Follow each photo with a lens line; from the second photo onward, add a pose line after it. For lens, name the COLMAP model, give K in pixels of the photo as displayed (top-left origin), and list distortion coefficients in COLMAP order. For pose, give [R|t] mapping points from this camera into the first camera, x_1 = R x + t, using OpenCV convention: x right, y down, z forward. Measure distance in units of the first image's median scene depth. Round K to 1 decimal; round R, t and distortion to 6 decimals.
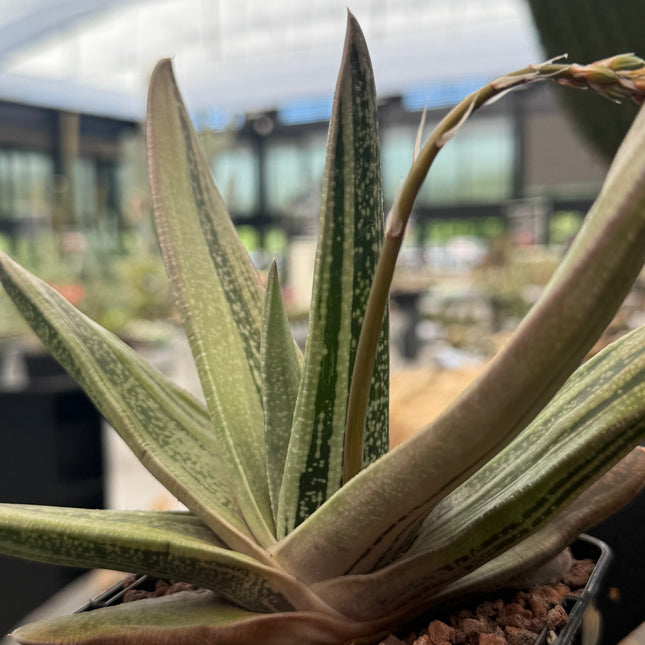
lens RADIAL K [[1224.2, 0, 322.5], [0, 1224.2, 322.5], [0, 0, 1]] dist [0.346864, -2.157600]
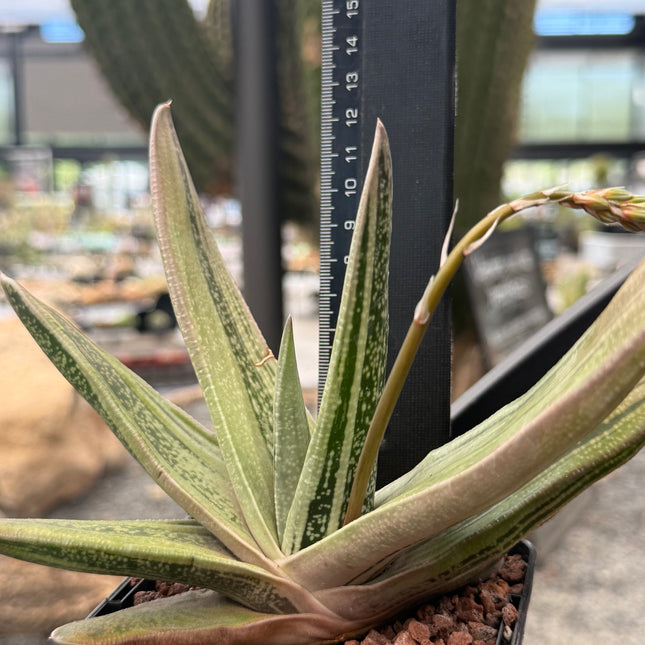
lens RADIAL K [[1224.2, 0, 322.5], [0, 1224.2, 322.5], [0, 0, 1]] dist [0.346864, -2.157600]
pose [[0.981954, 0.024294, 0.187553, -0.228875], [-0.042036, 0.994944, 0.091208, -0.153709], [-0.184389, -0.097447, 0.978011, -0.141485]]
